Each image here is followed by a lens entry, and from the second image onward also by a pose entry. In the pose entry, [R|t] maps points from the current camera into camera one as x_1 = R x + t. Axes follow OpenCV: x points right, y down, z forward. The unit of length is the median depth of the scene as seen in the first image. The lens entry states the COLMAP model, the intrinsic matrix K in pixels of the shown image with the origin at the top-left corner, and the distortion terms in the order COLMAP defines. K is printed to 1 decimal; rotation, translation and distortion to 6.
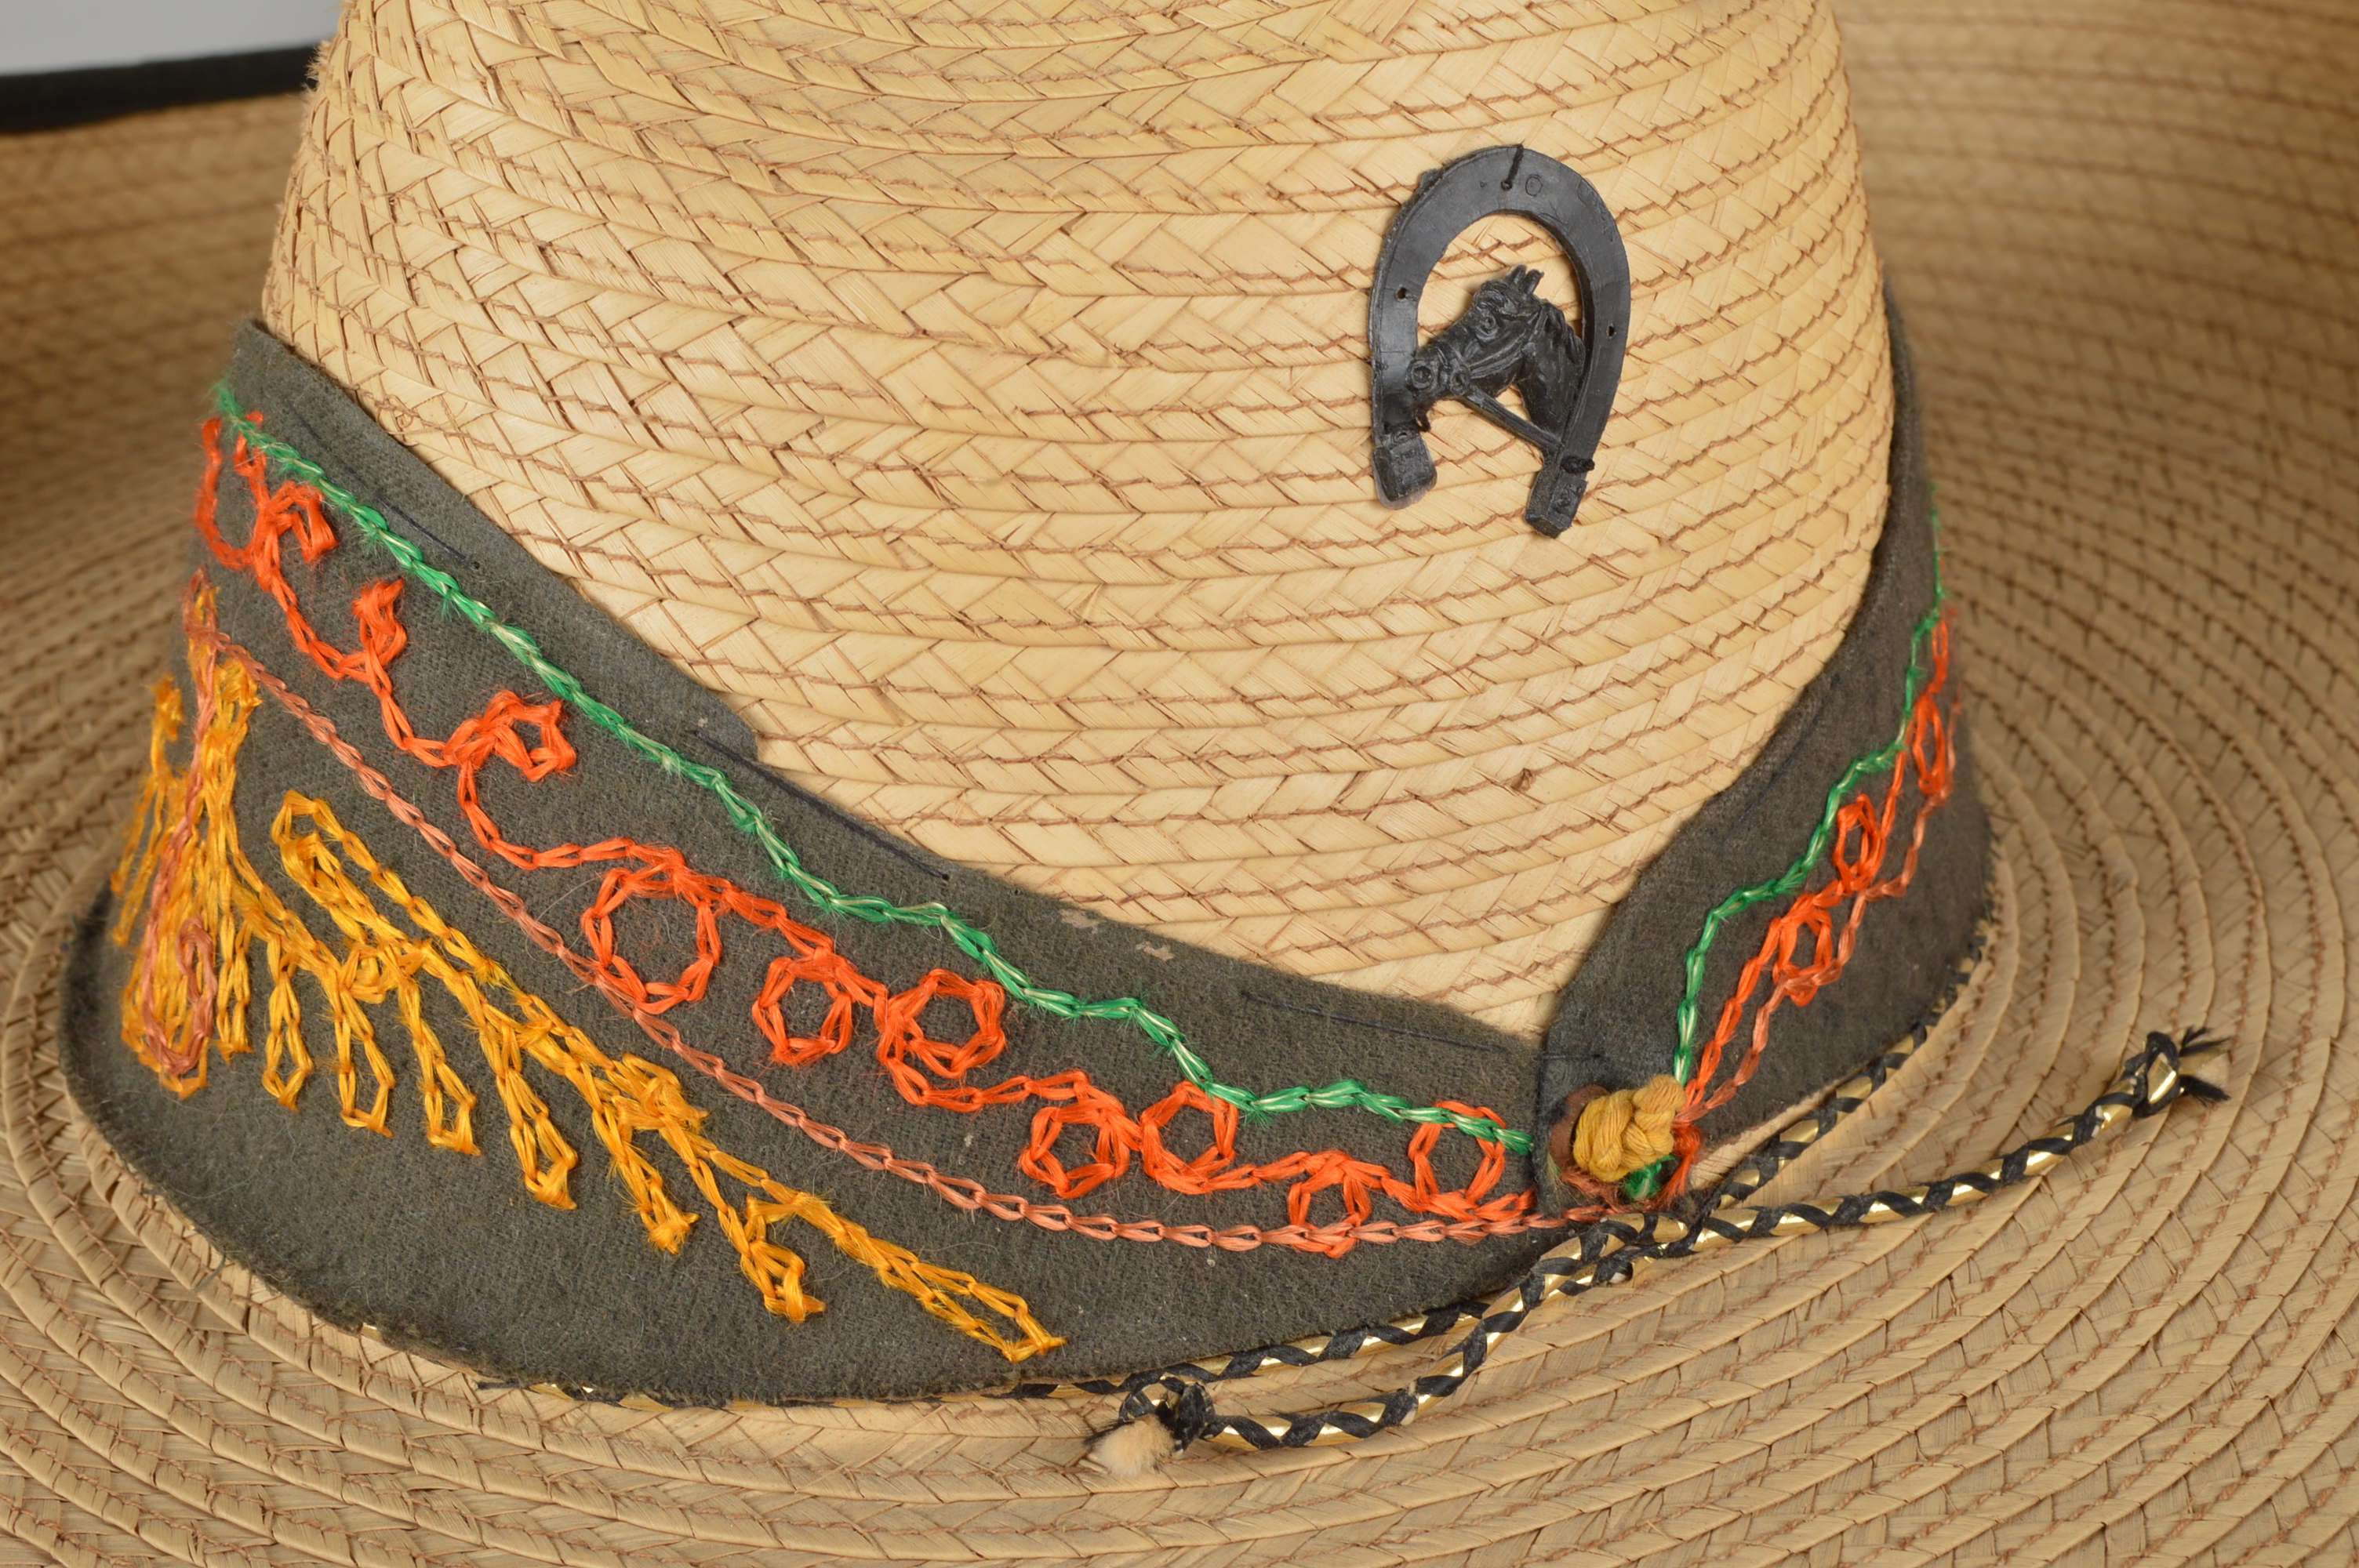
lens RADIAL K [[3941.2, 0, 1209.6], [0, 3941.2, 740.9], [0, 0, 1]] dist [-0.020605, -0.025757]
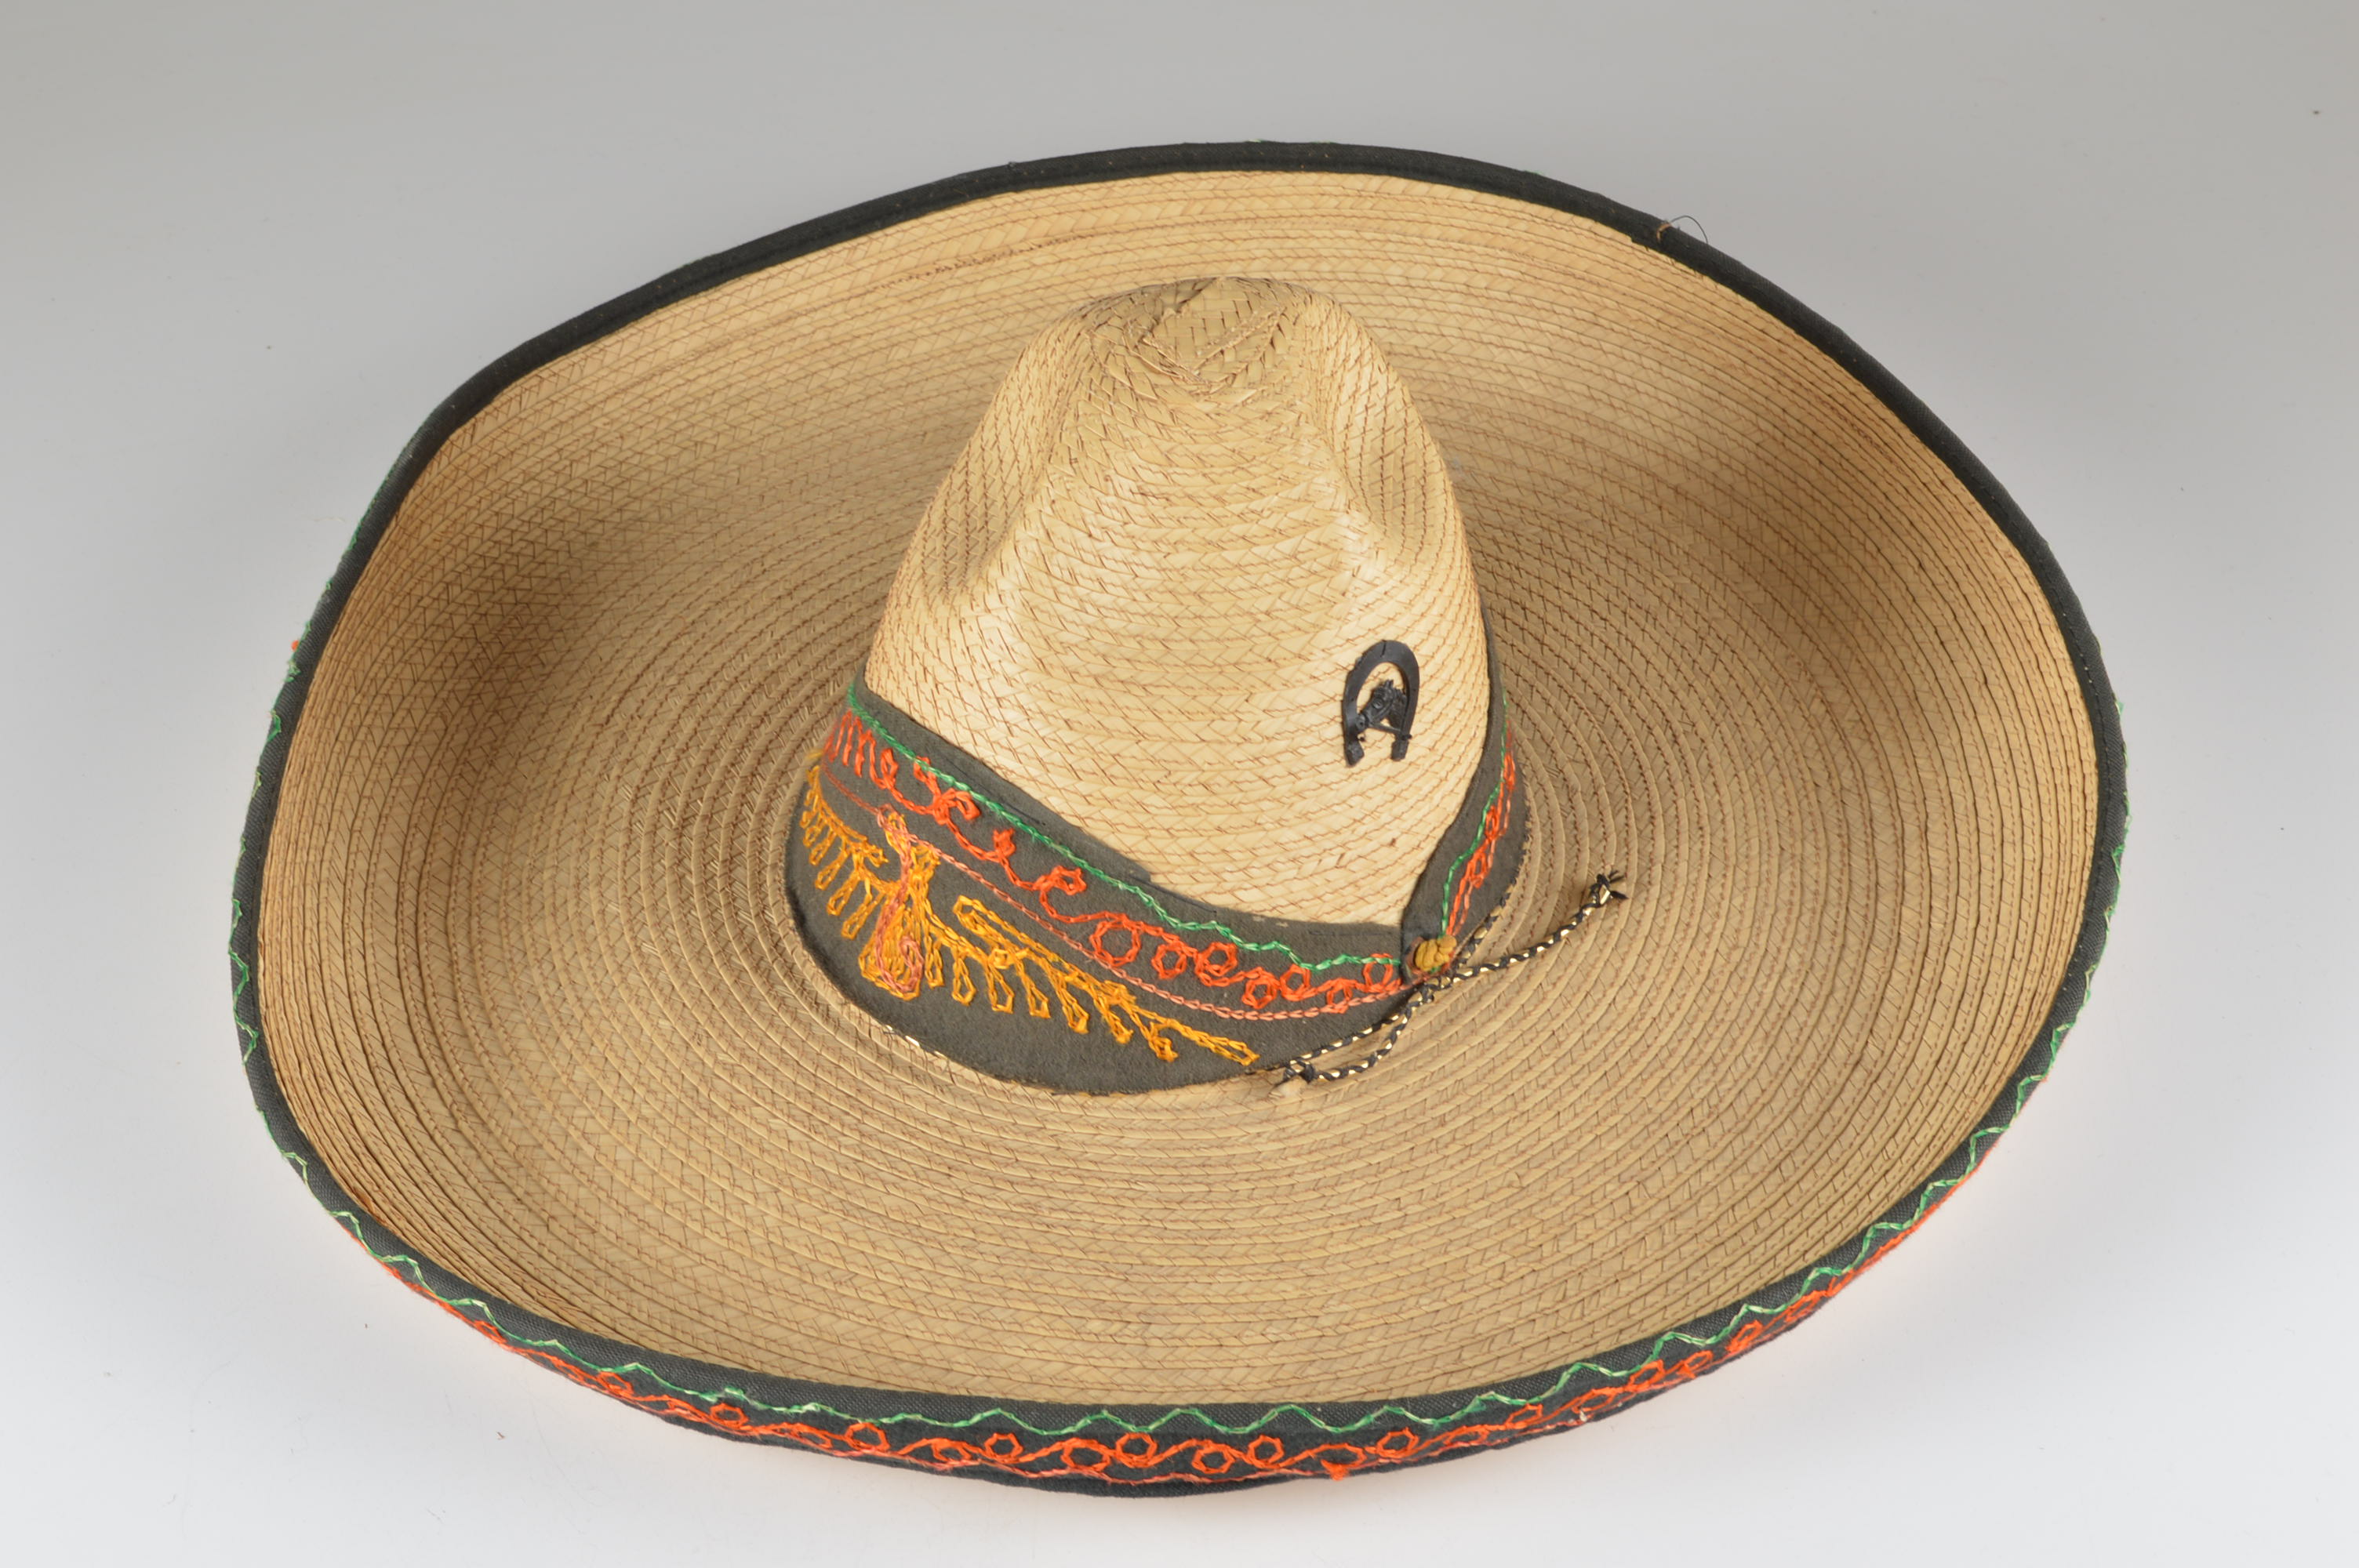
lens RADIAL K [[5647.9, 0, 1651.8], [0, 5647.9, 784.1], [0, 0, 1]] dist [-0.379348, 1.363841]
pose [[0.951864, -0.121365, 0.281471, -0.897113], [0.053370, 0.969870, 0.237705, -1.004057], [-0.301840, -0.211240, 0.929661, -2.881921]]
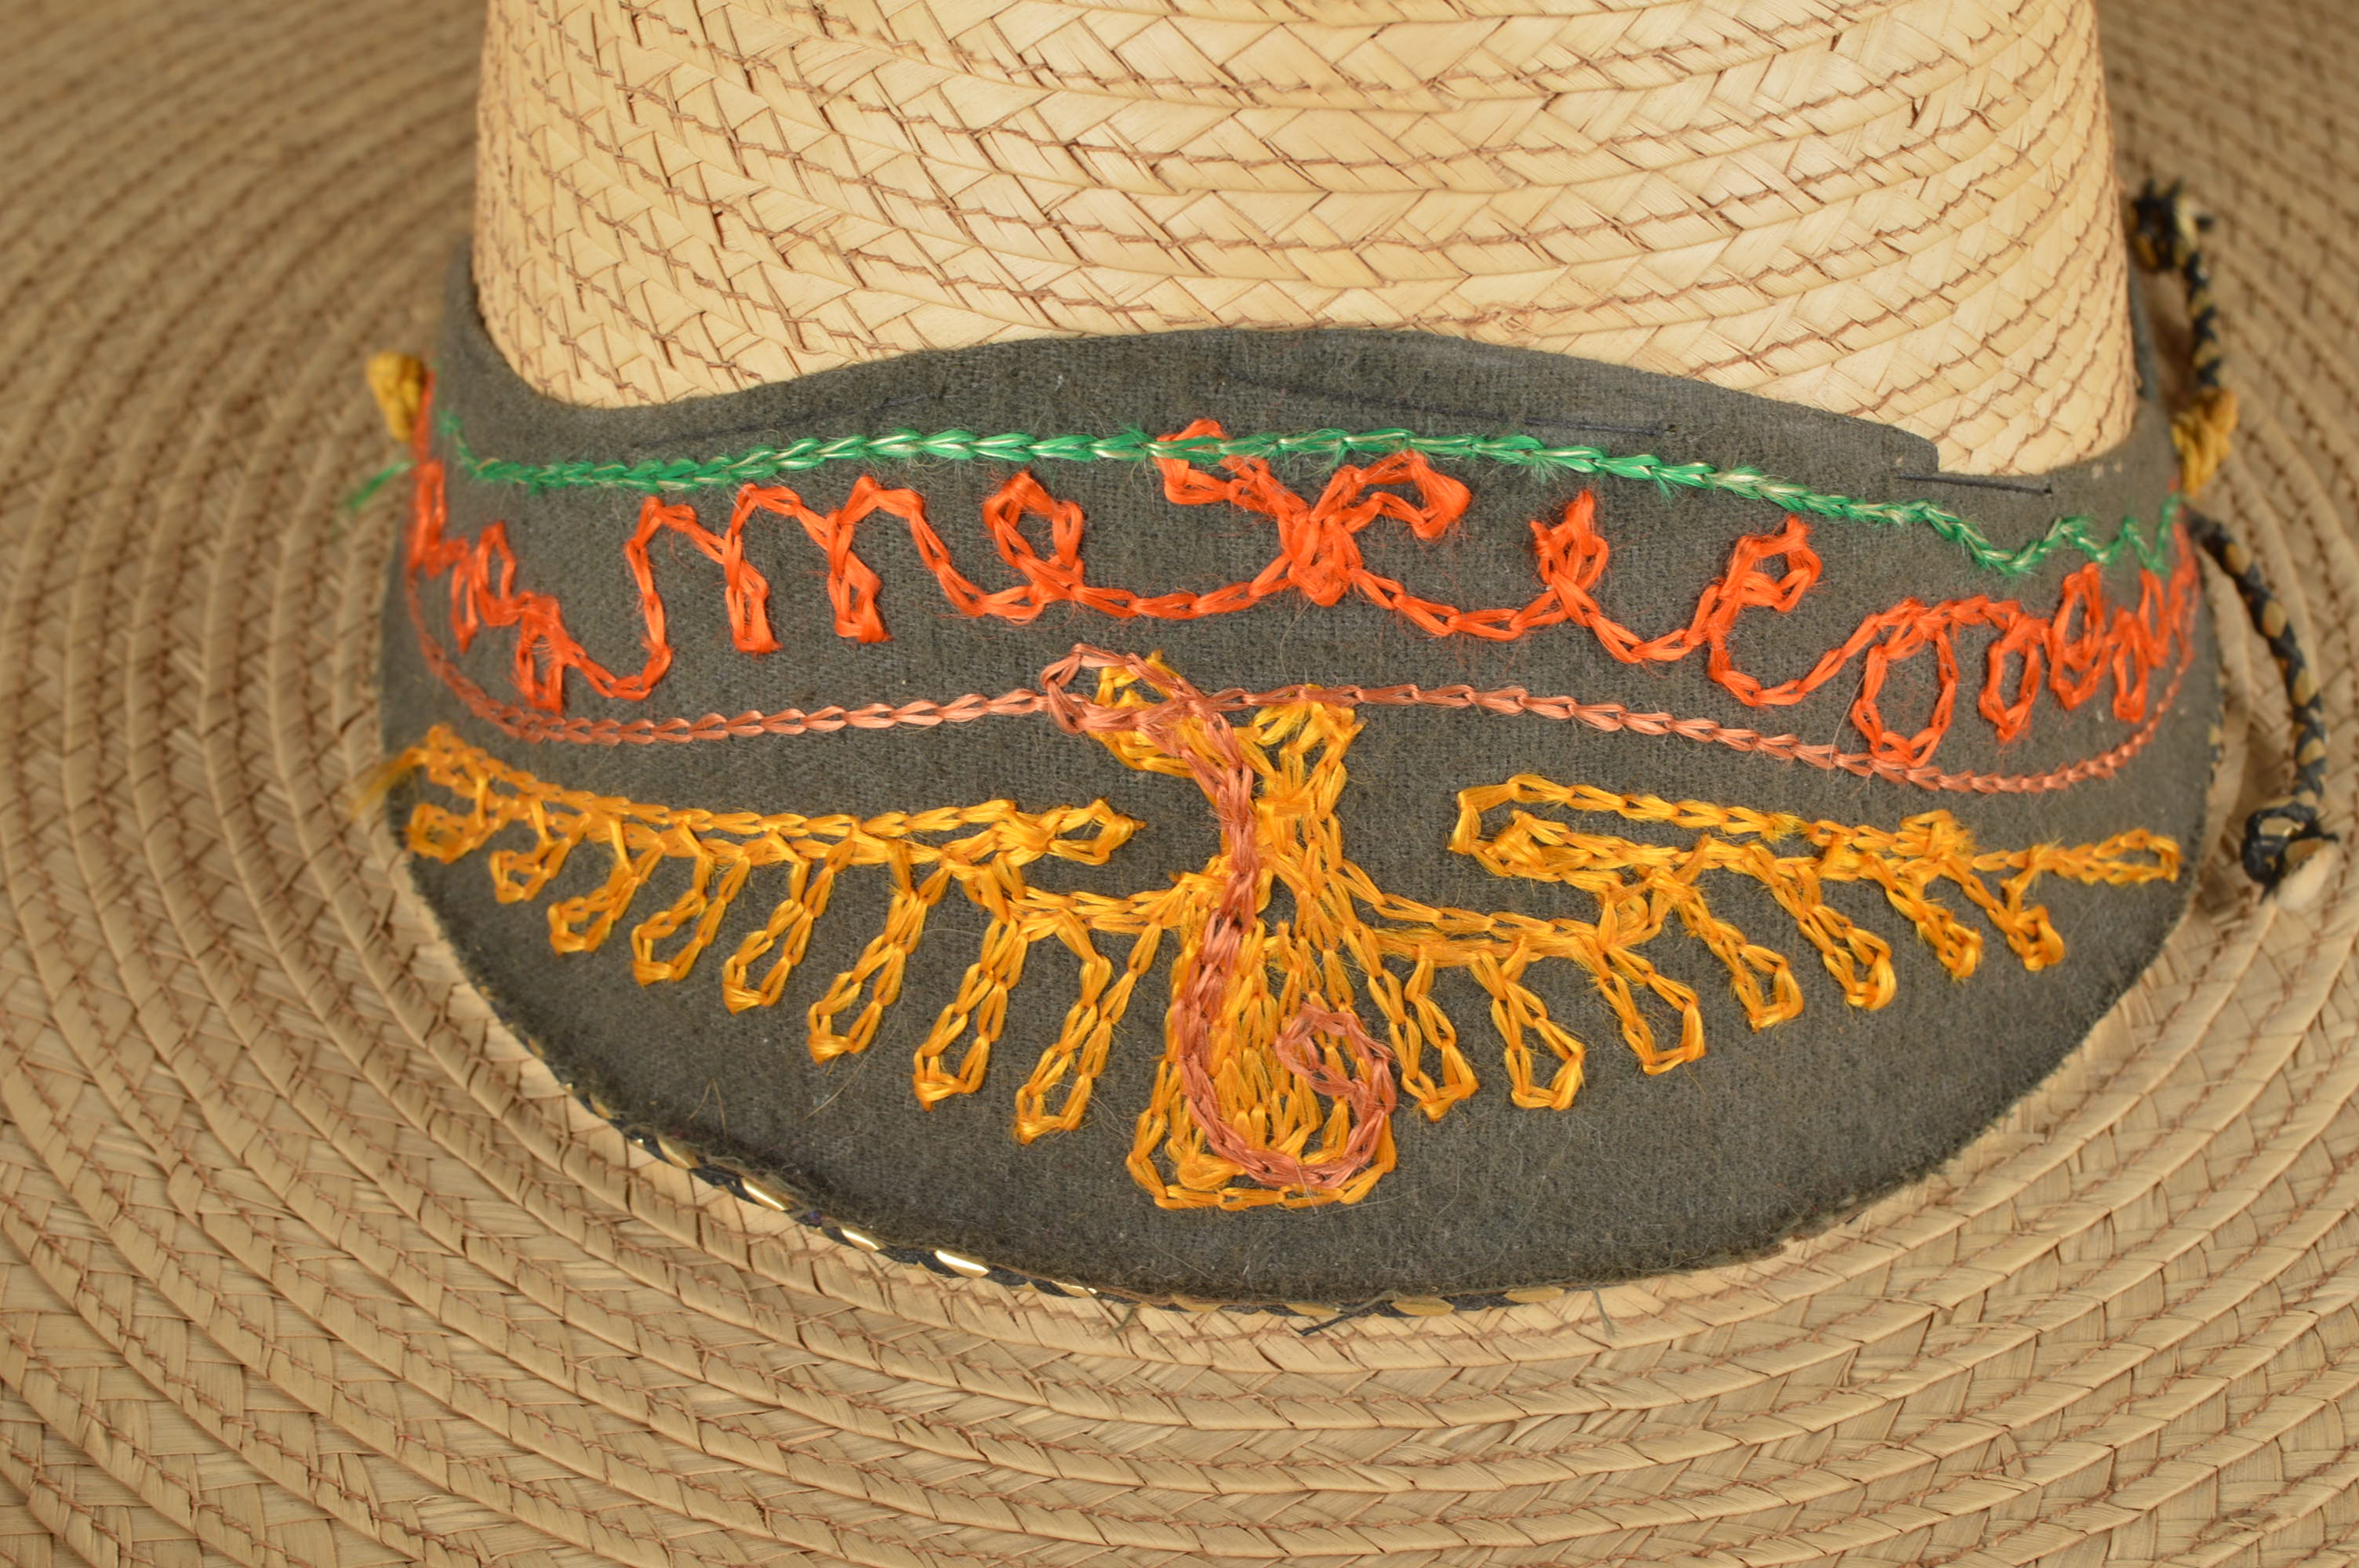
lens RADIAL K [[3941.2, 0, 1209.6], [0, 3941.2, 740.9], [0, 0, 1]] dist [-0.020605, -0.025757]
pose [[0.565840, -0.500181, 0.655472, -0.839076], [0.362964, 0.864914, 0.346672, -0.319831], [-0.740325, 0.041752, 0.670951, 0.481626]]
